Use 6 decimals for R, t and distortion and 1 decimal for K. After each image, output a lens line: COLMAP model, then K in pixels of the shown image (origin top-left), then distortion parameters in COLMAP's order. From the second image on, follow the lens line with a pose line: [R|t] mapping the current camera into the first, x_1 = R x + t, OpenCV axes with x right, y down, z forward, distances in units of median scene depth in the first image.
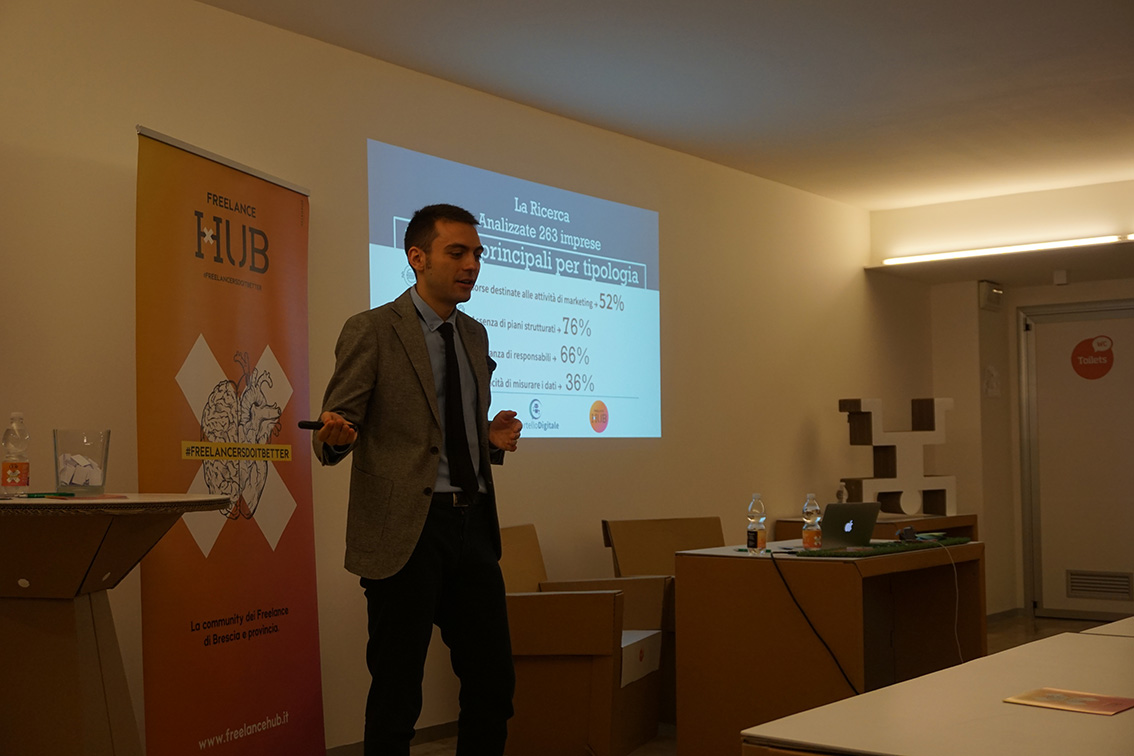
lens RADIAL K [[1366.7, 0, 567.0], [0, 1366.7, 378.0], [0, 0, 1]] dist [0.003028, 0.001923]
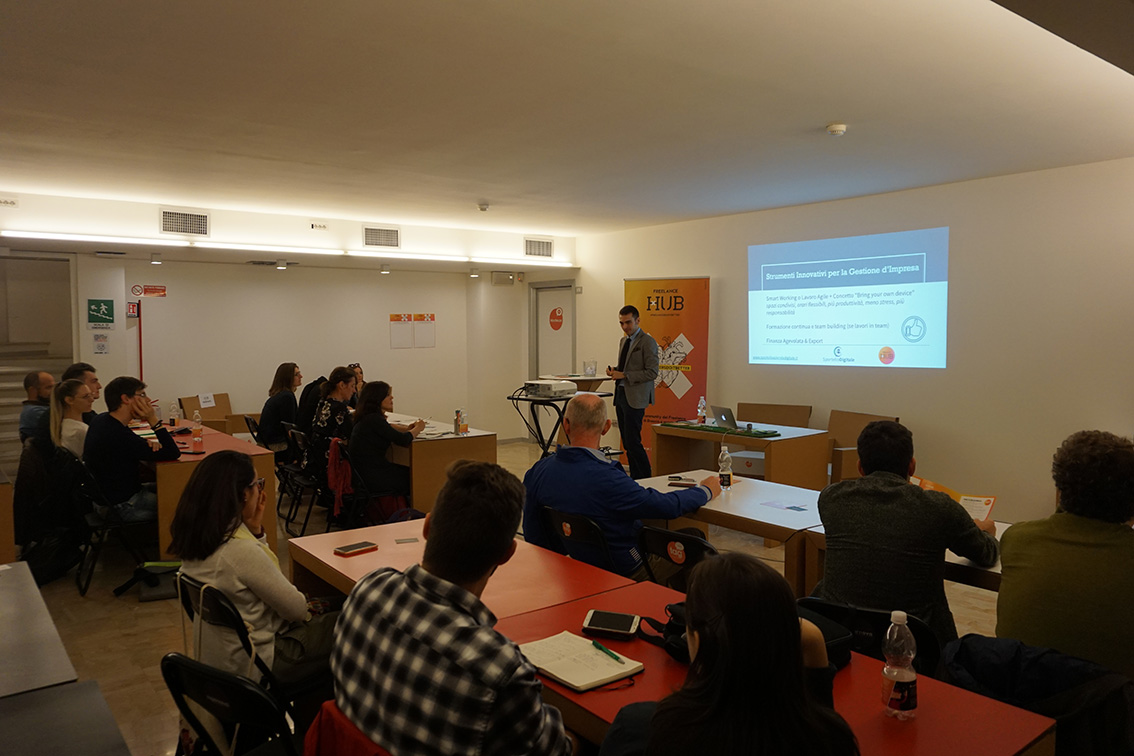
lens RADIAL K [[818.4, 0, 567.0], [0, 818.4, 378.0], [0, 0, 1]] dist [0.003757, 0.001857]
pose [[-0.213265, 0.063728, -0.974914, 1.665832], [0.062874, 0.996697, 0.051398, -0.034756], [0.974969, -0.050335, -0.216567, 1.153197]]
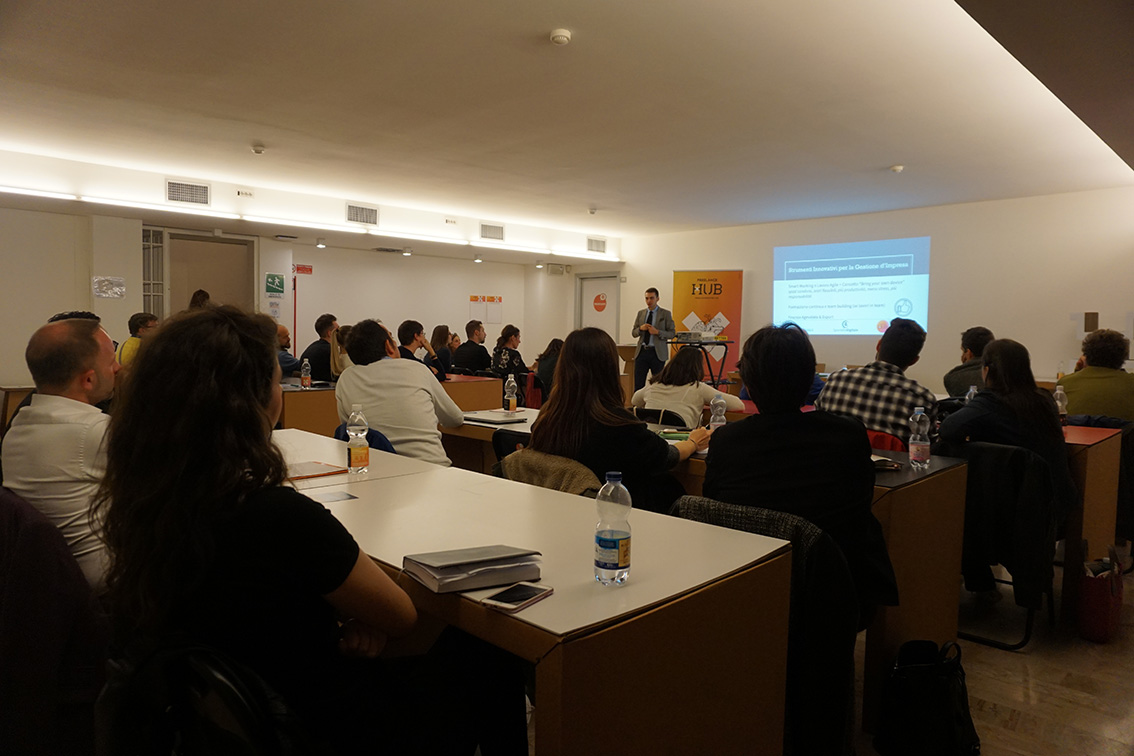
lens RADIAL K [[767.0, 0, 567.0], [0, 767.0, 378.0], [0, 0, 1]] dist [-0.003375, -0.000074]
pose [[-0.091132, 0.061554, -0.993935, 2.147338], [0.045906, 0.997287, 0.057552, 0.020697], [0.994780, -0.040383, -0.093710, 0.756955]]
